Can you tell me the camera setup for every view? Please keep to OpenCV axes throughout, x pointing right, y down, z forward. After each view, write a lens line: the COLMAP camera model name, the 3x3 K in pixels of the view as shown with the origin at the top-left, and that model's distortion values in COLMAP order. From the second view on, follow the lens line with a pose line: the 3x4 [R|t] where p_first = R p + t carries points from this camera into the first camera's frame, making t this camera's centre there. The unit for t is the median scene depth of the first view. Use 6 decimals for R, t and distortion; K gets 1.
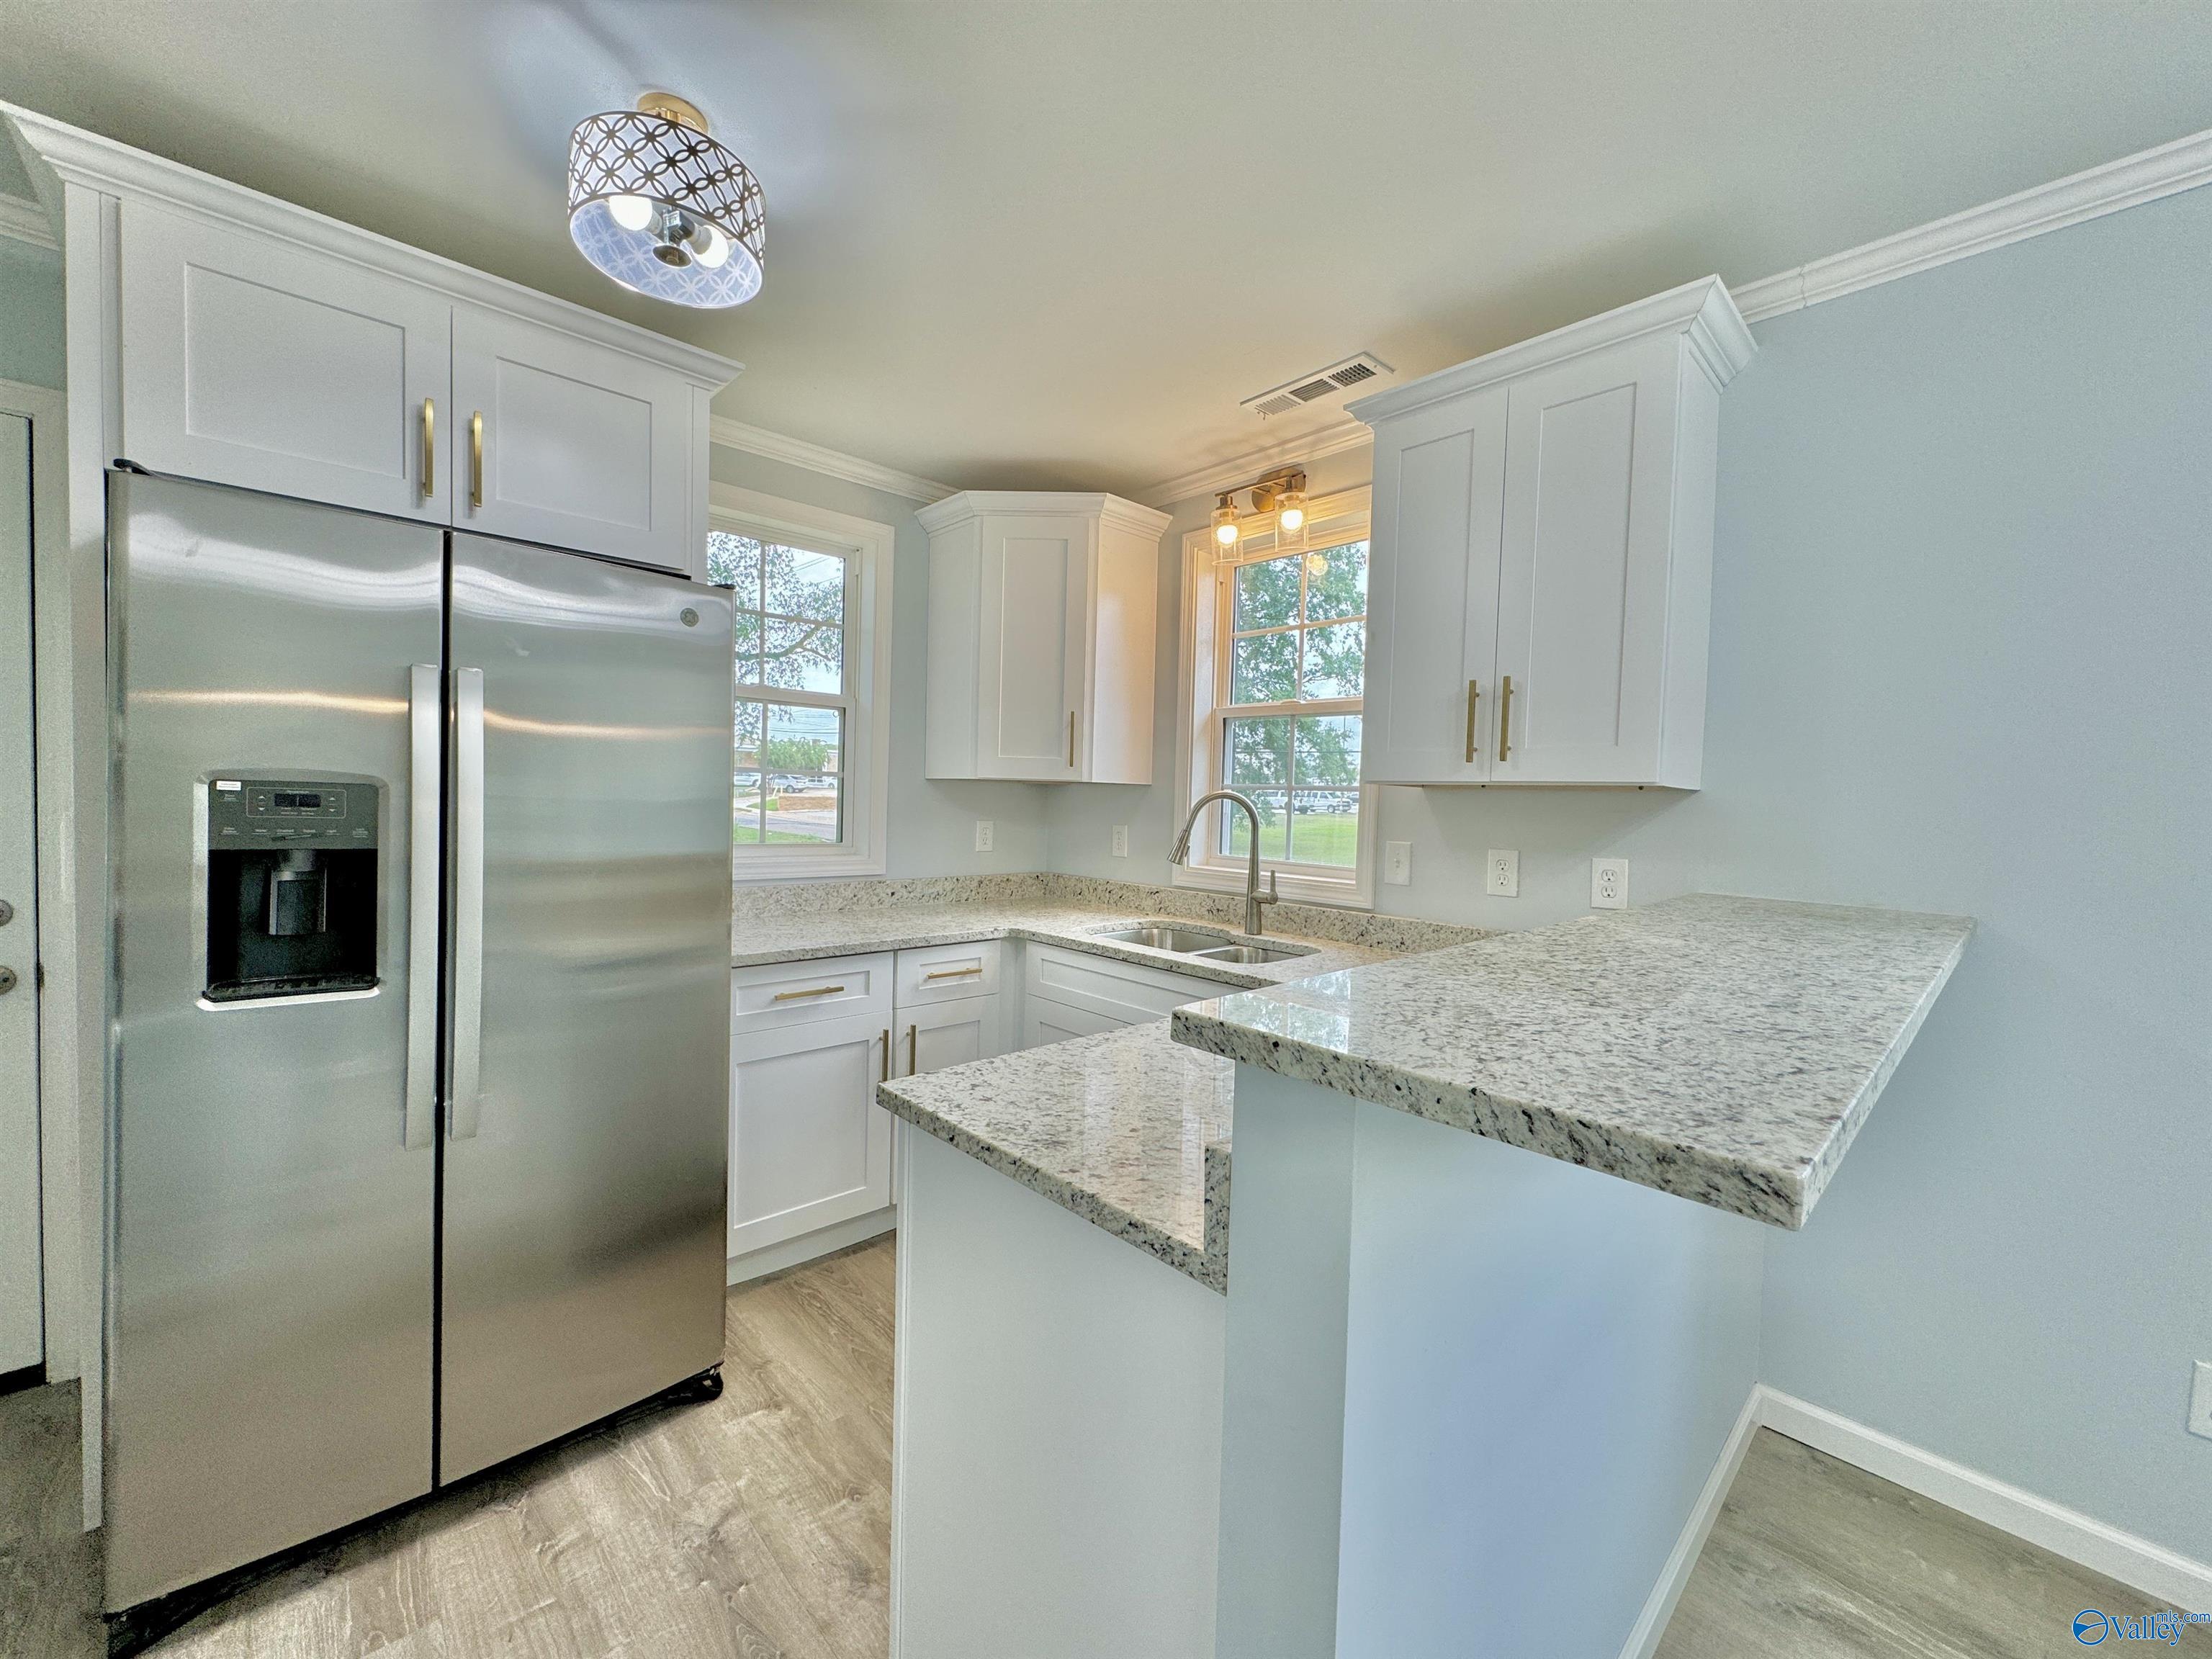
lens RADIAL K [[879.4, 0, 1103.7], [0, 879.4, 829.2], [0, 0, 1]] dist [-0.001481, 0.000384]
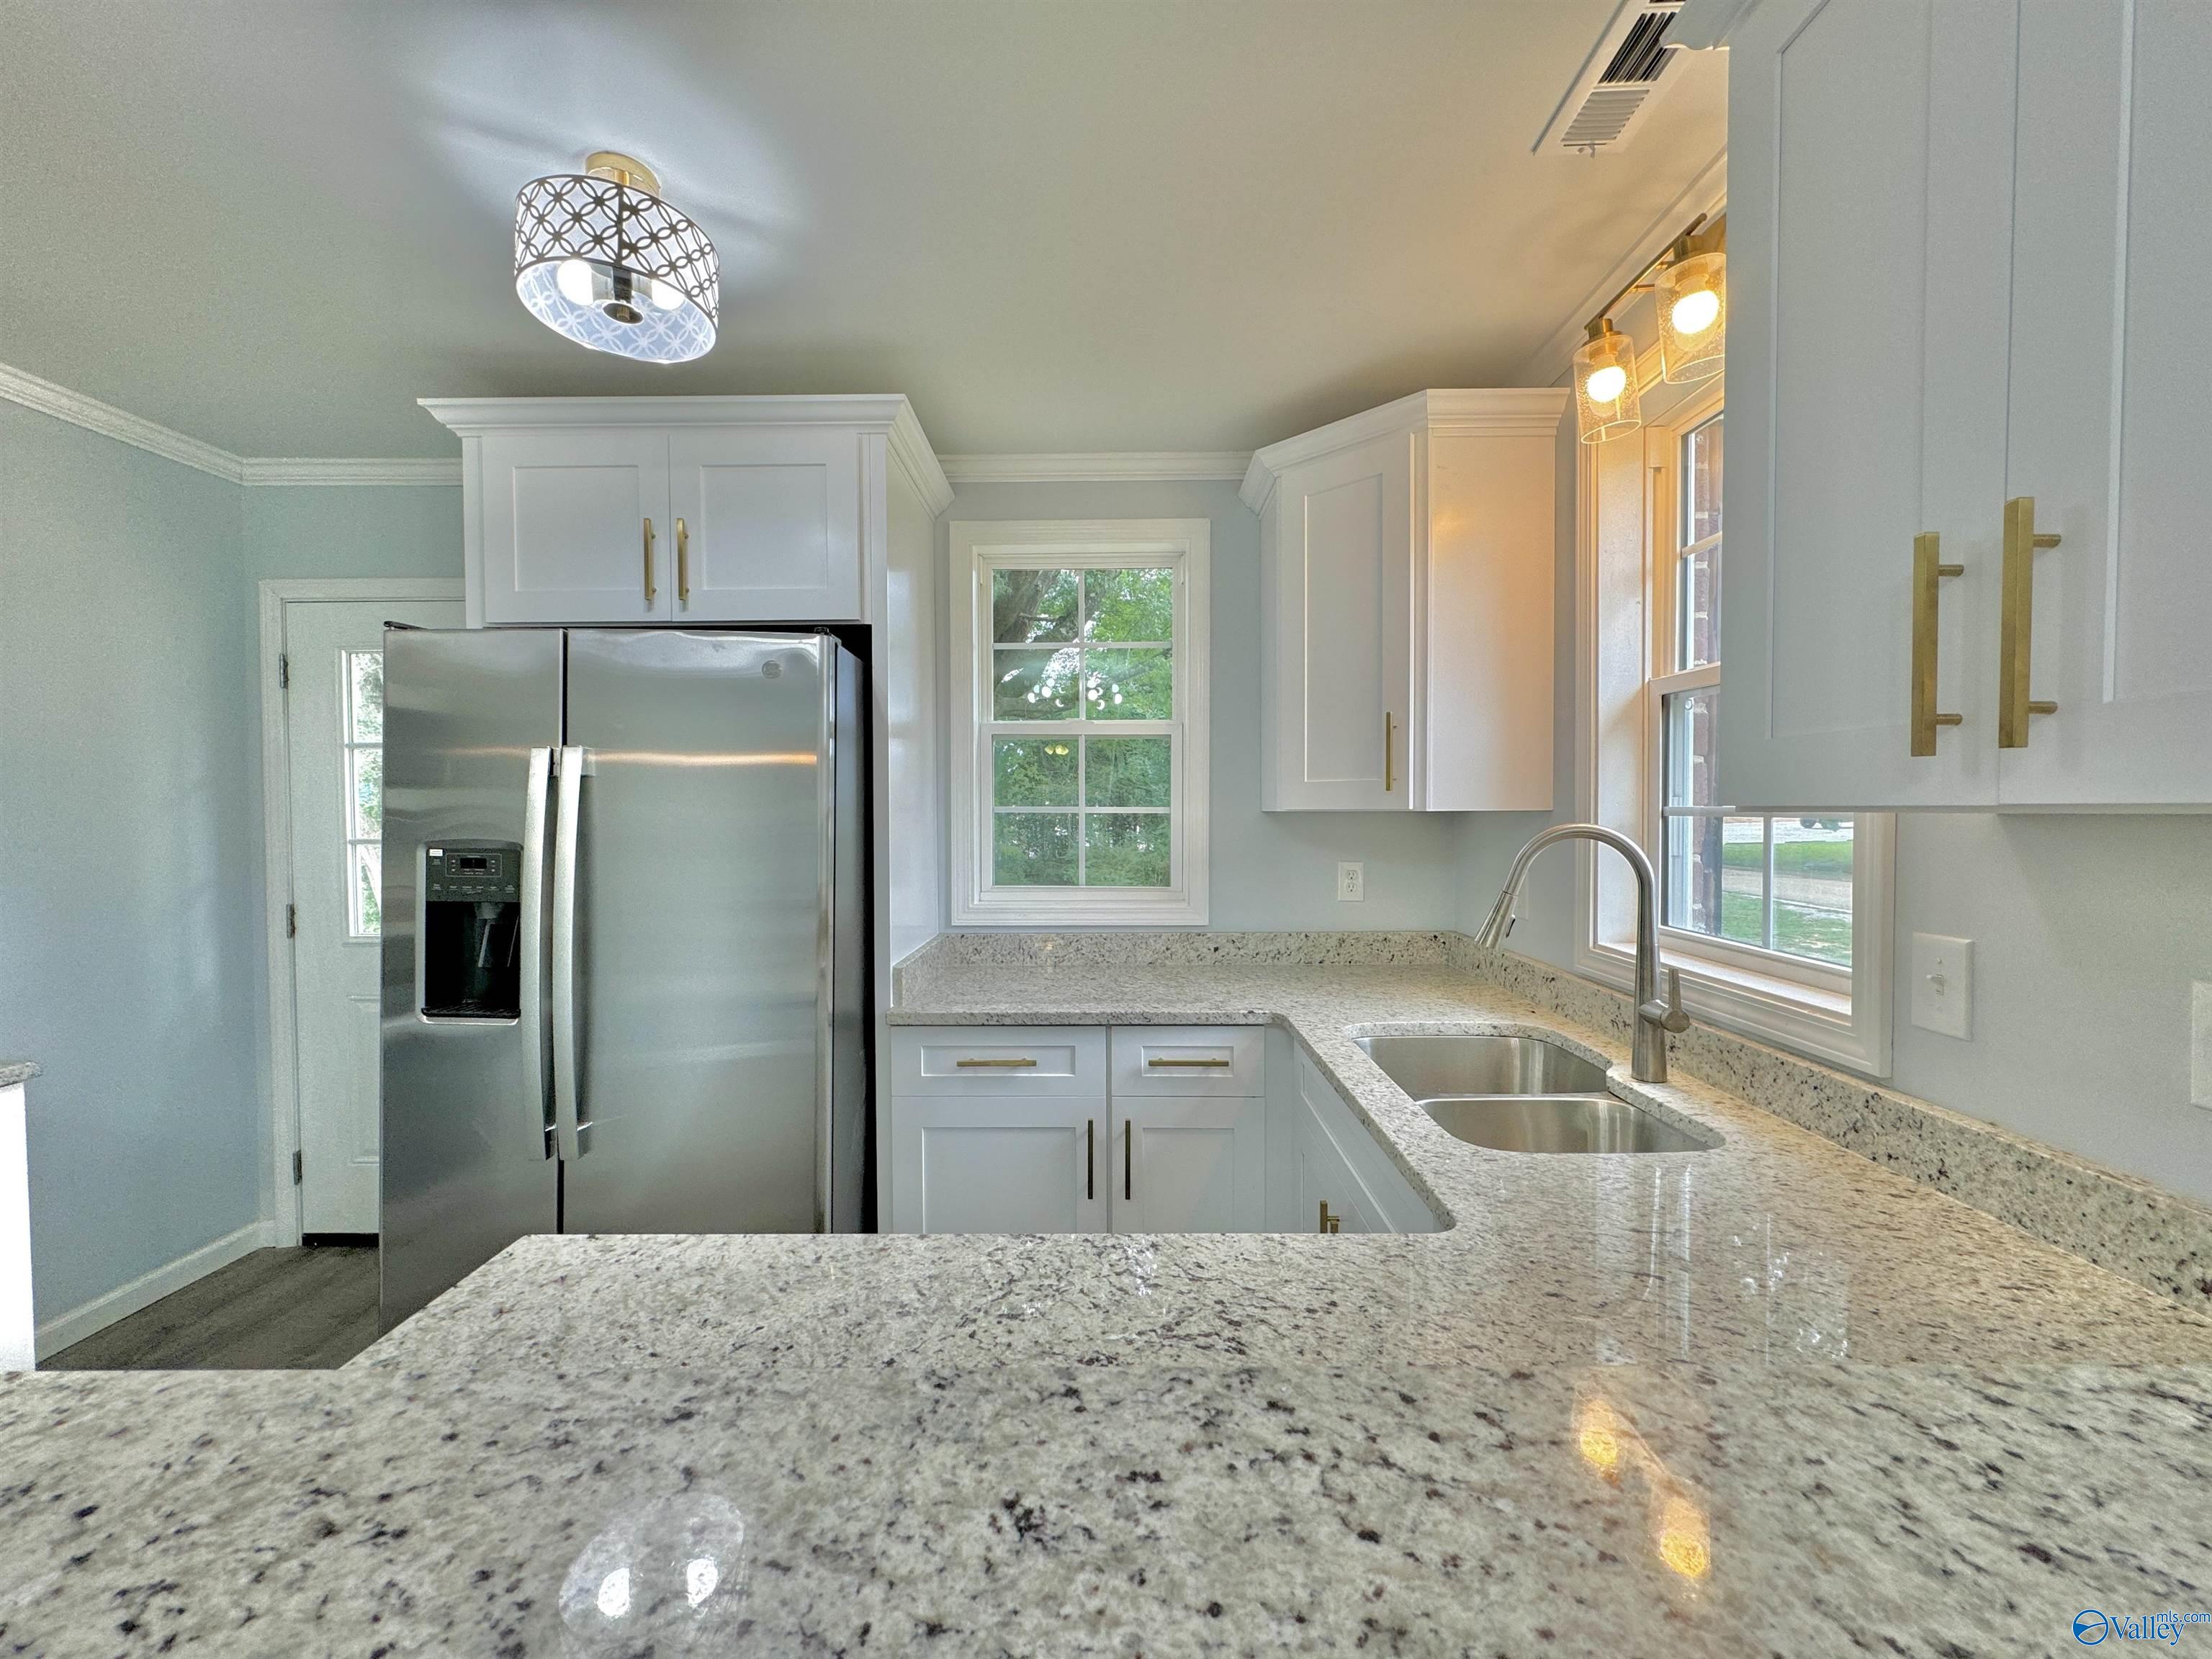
lens RADIAL K [[879.8, 0, 1103.7], [0, 879.8, 829.6], [0, 0, 1]] dist [-0.000806, 0.000555]
pose [[0.721578, -0.014996, -0.692171, 0.308791], [0.000479, 0.999776, -0.021161, -0.027134], [0.692334, 0.014938, 0.721423, 0.359142]]
